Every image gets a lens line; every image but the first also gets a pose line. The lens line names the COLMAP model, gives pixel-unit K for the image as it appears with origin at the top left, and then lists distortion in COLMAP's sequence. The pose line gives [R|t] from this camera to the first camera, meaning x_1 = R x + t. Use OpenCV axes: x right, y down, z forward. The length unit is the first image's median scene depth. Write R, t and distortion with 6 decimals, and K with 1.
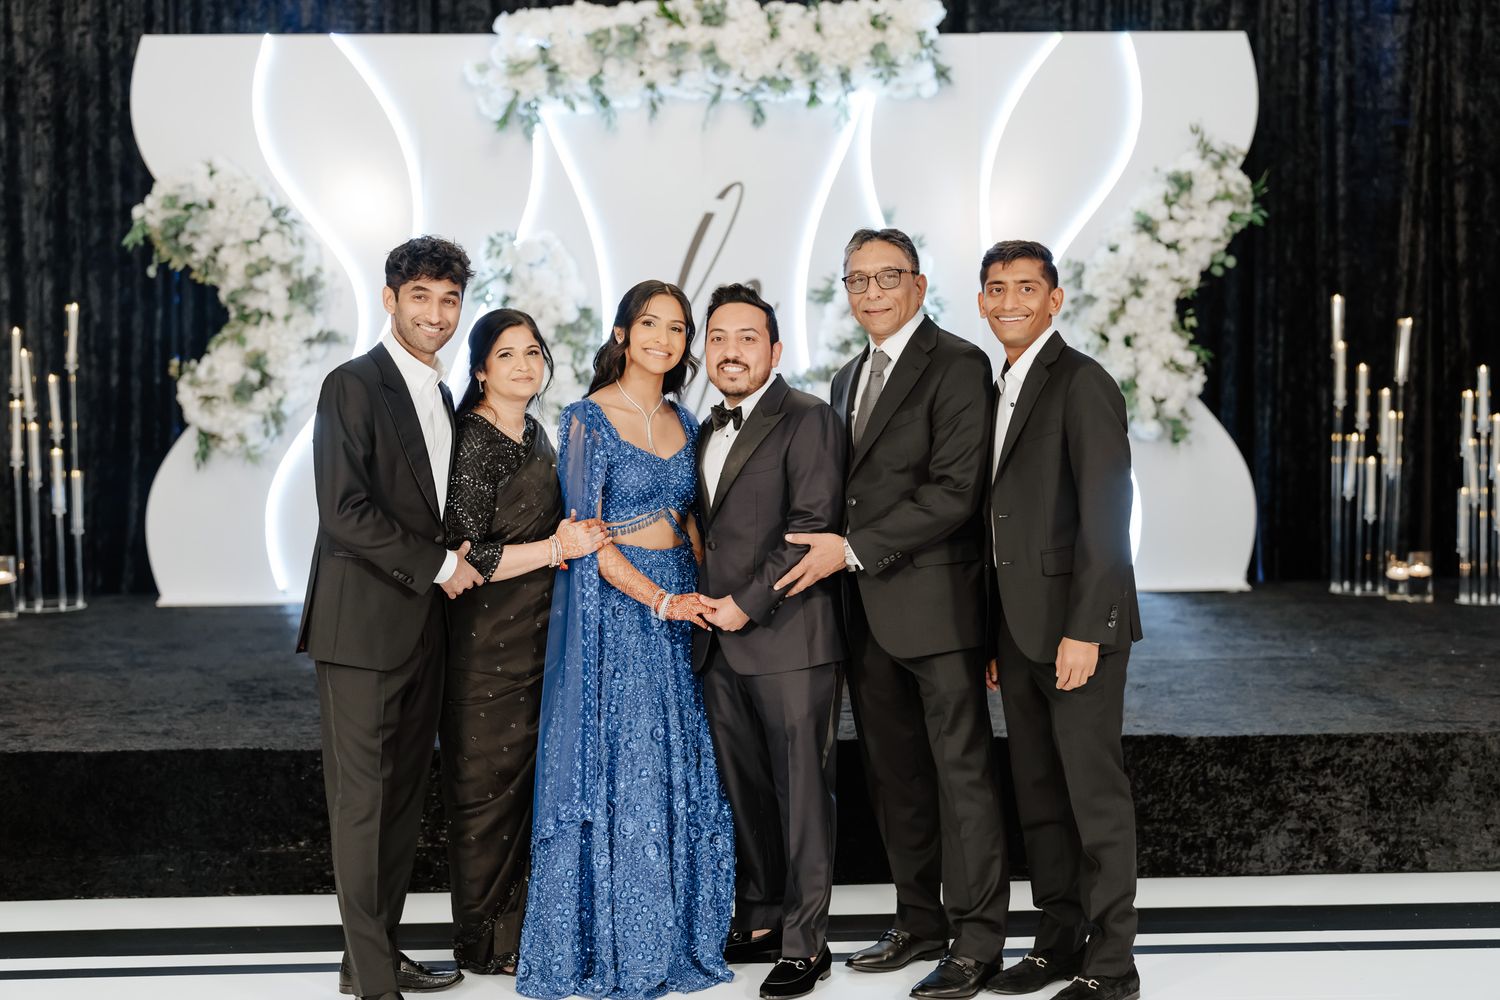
lens RADIAL K [[2050.7, 0, 750.0], [0, 2050.7, 500.0], [0, 0, 1]] dist [-0.001276, 0.040600]
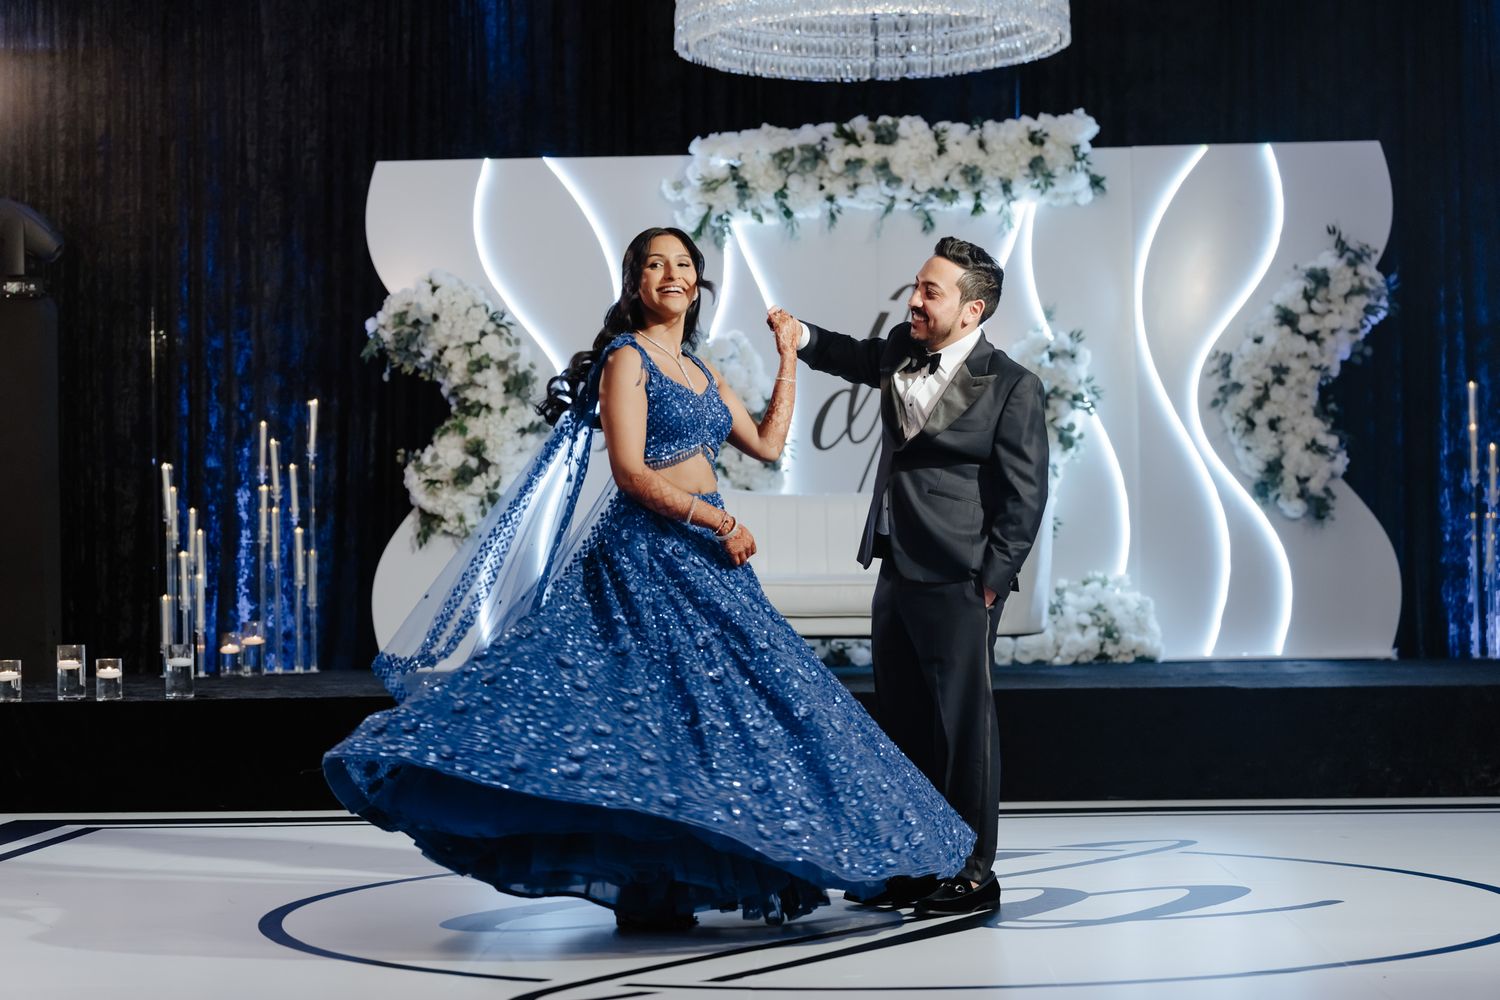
lens RADIAL K [[3037.7, 0, 749.5], [0, 3037.7, 531.3], [0, 0, 1]] dist [0.010912, -0.185124]
pose [[0.997032, -0.007061, -0.076660, 0.032480], [0.000137, 0.995946, -0.089953, 0.123753], [0.076984, 0.089676, 0.992991, -0.611863]]
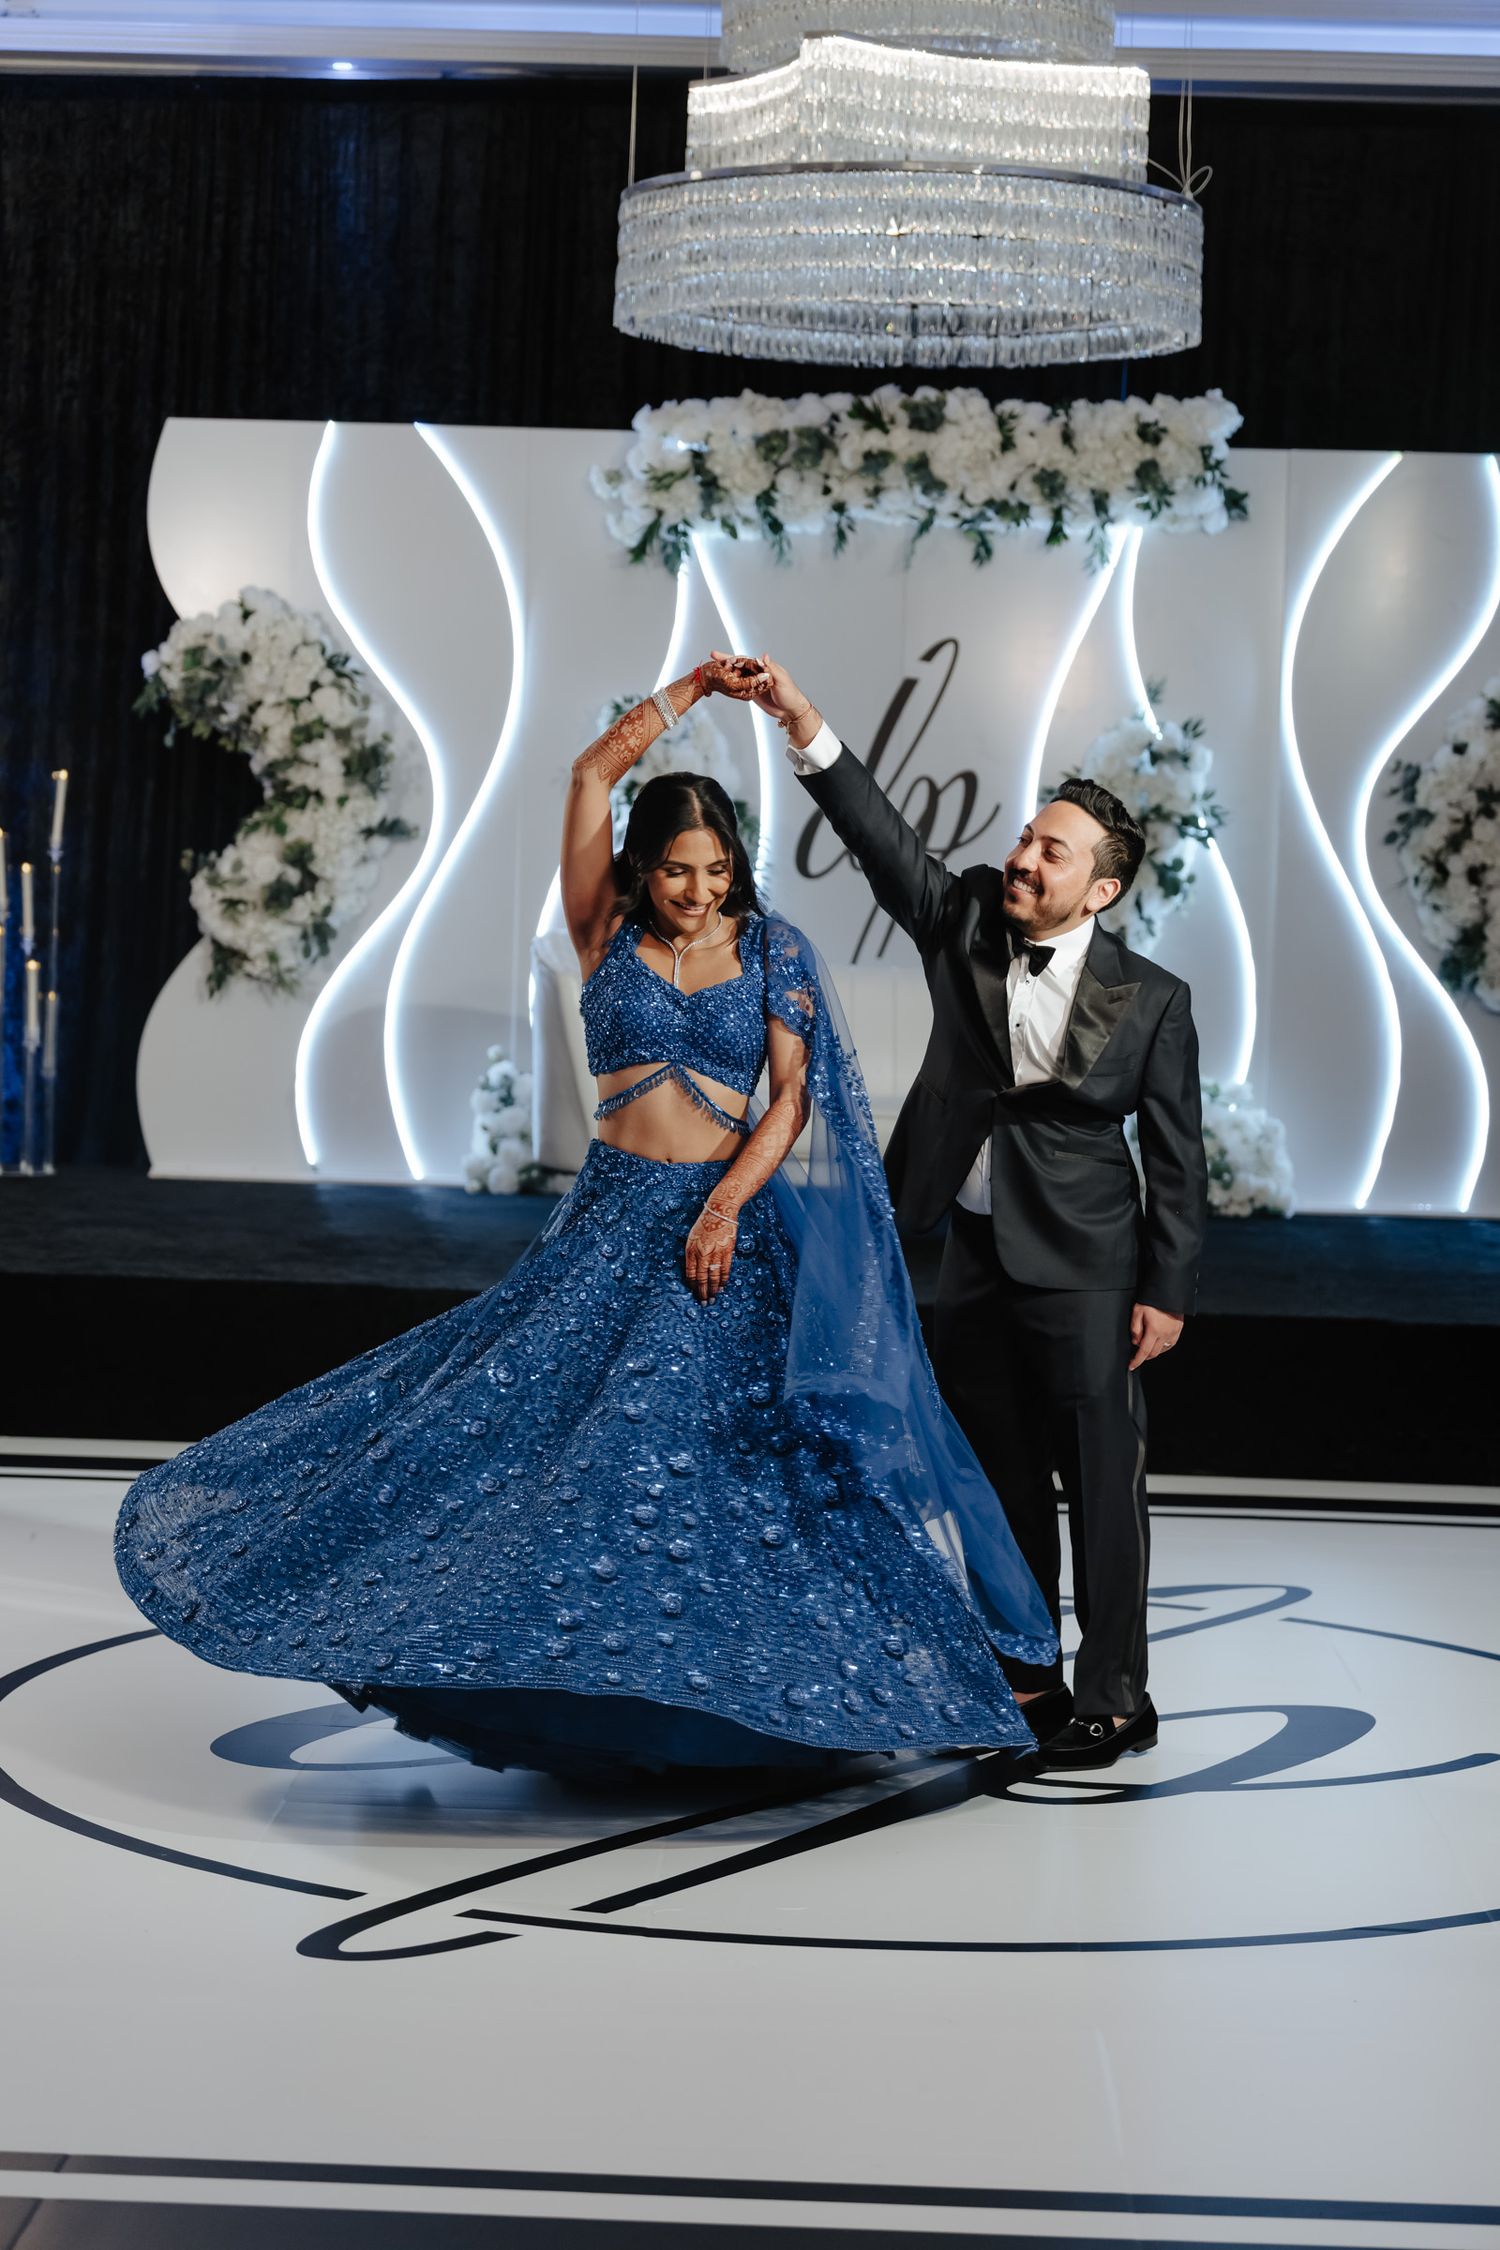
lens RADIAL K [[4556.5, 0, 750.0], [0, 4556.5, 1125.0], [0, 0, 1]] dist [0.010912, -0.185124]
pose [[0.996864, 0.043668, -0.065999, 0.038447], [-0.044453, 0.998957, -0.010472, 0.040589], [0.065473, 0.013373, 0.997765, -0.648304]]
